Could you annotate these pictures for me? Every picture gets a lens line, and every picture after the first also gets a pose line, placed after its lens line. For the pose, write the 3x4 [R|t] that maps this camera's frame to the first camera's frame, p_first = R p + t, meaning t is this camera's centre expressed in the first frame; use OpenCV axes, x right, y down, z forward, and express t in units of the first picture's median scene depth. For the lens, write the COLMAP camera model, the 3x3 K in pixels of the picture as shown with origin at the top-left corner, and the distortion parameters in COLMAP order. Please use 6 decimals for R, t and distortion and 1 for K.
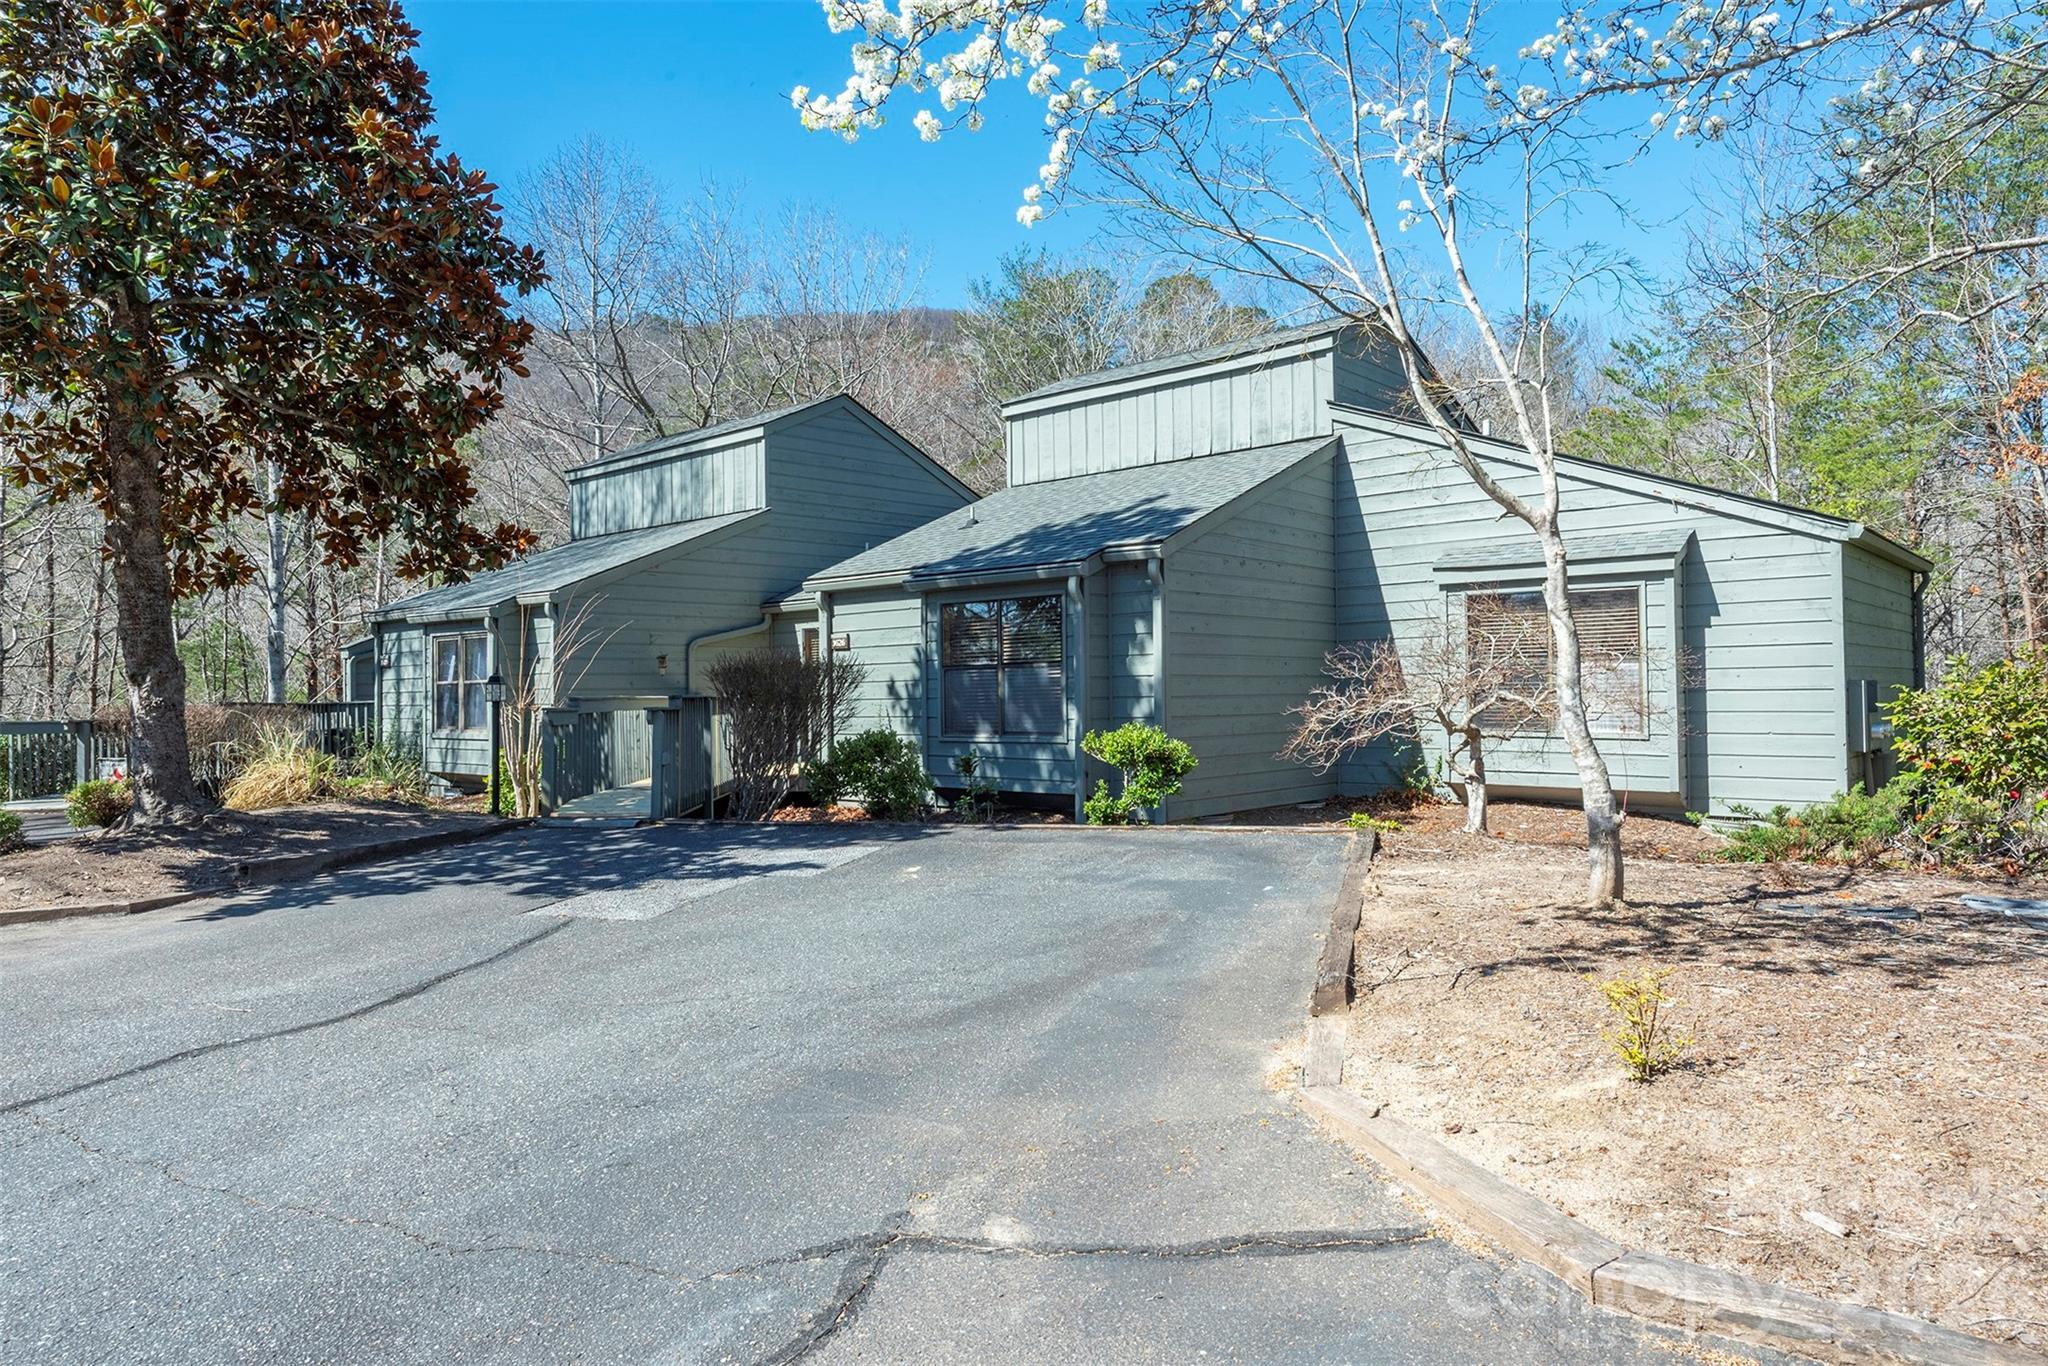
lens RADIAL K [[1362.7, 0, 1024.0], [0, 1362.7, 683.0], [0, 0, 1]] dist [0.007100, 0.000561]
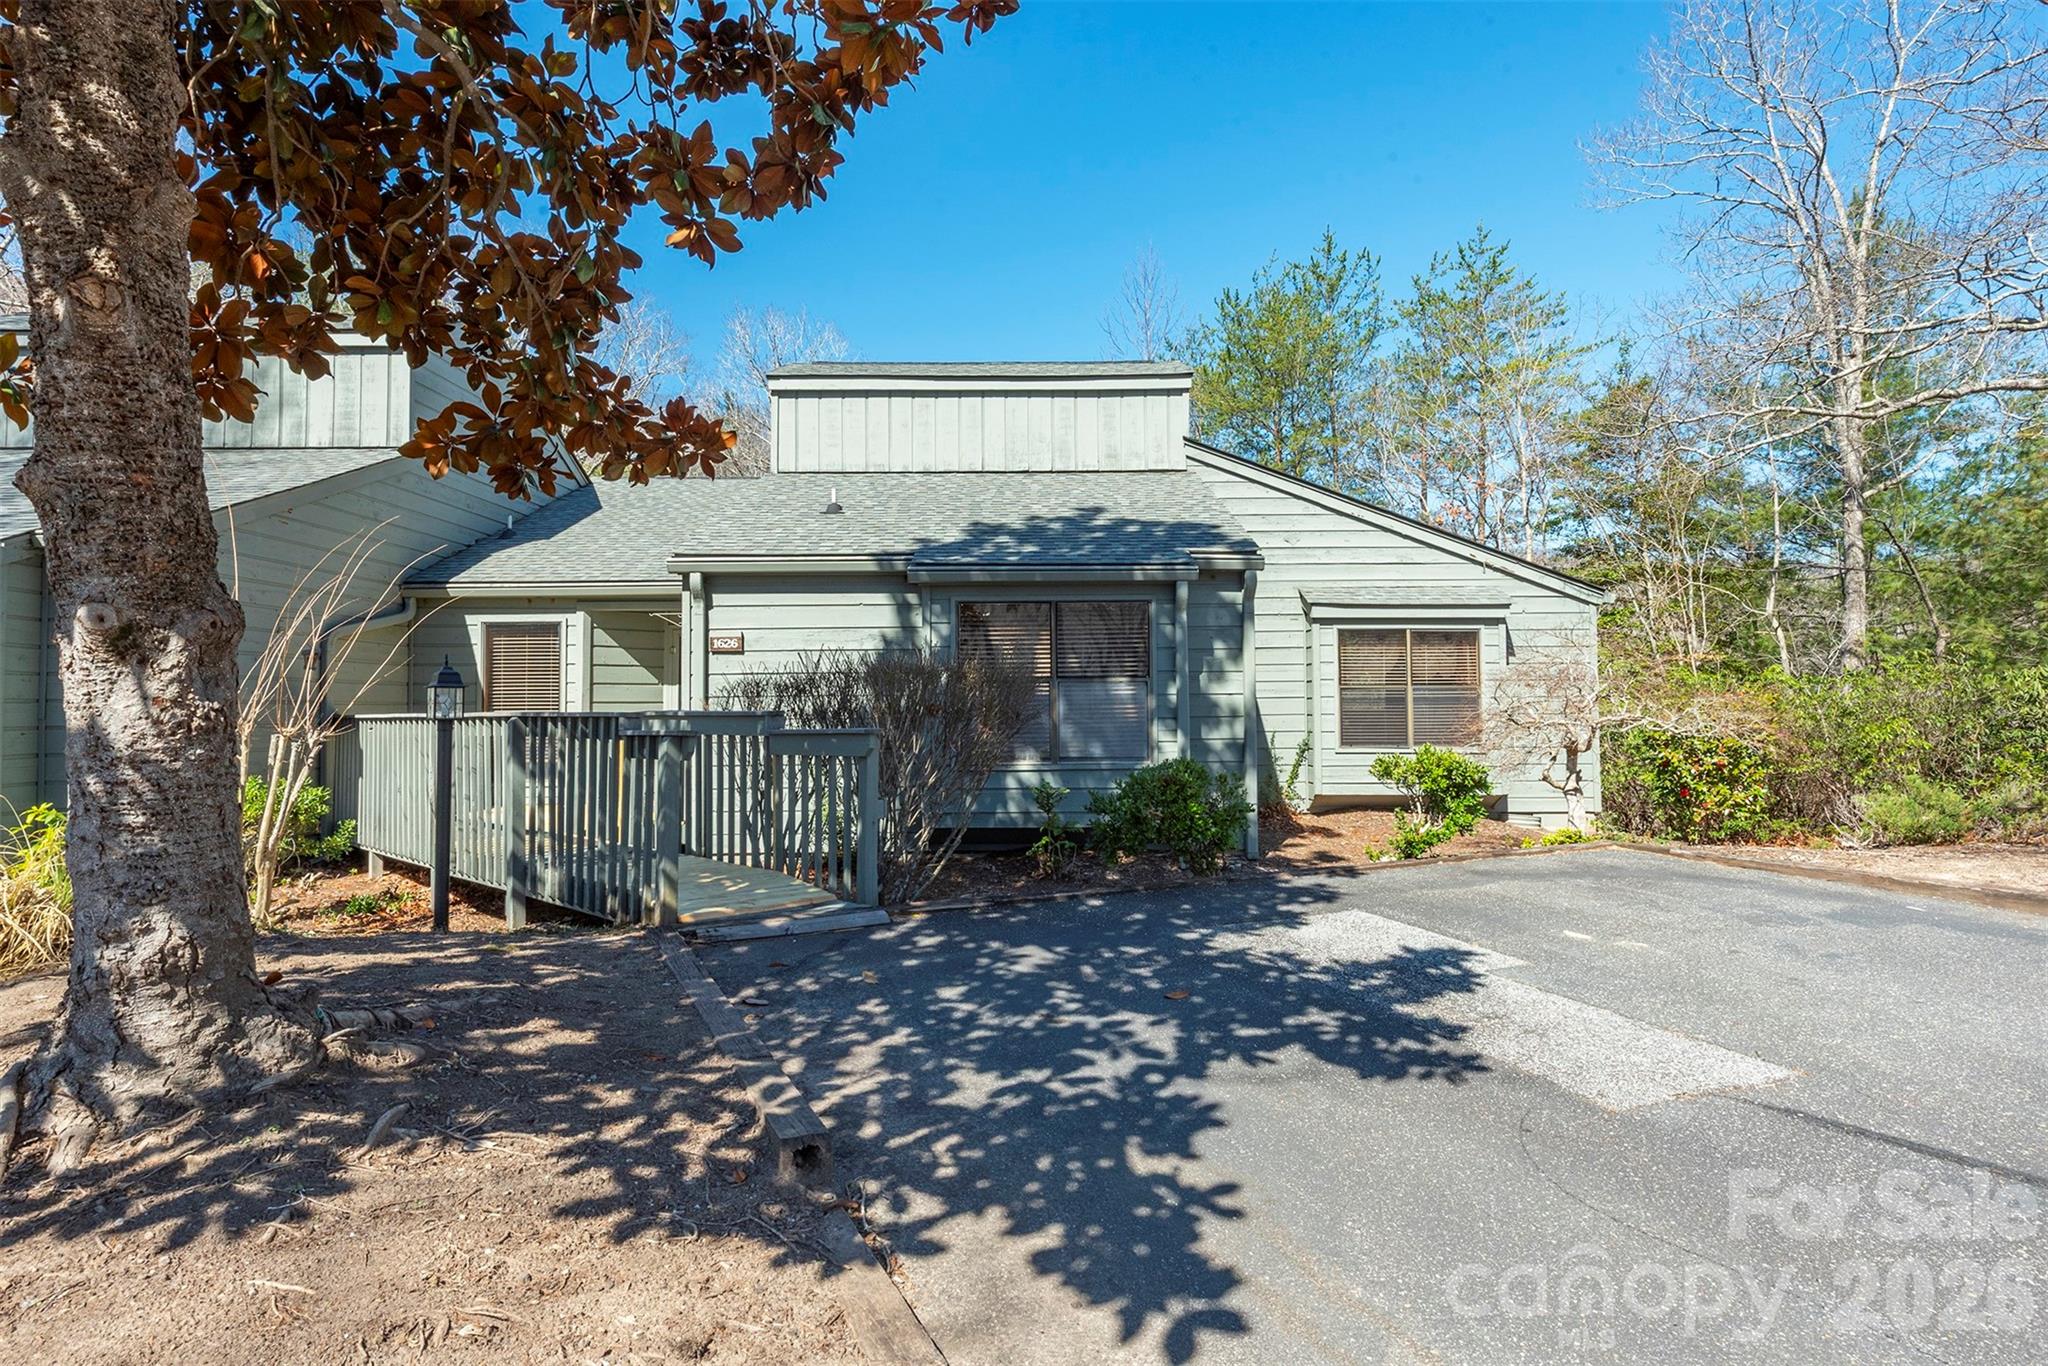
lens RADIAL K [[1132.5, 0, 1024.0], [0, 1132.5, 683.0], [0, 0, 1]] dist [-0.003118, -0.000750]
pose [[0.719655, 0.025560, 0.693862, -0.513873], [-0.008763, 0.999577, -0.027734, 0.009015], [-0.694277, 0.013878, 0.719574, 0.503133]]
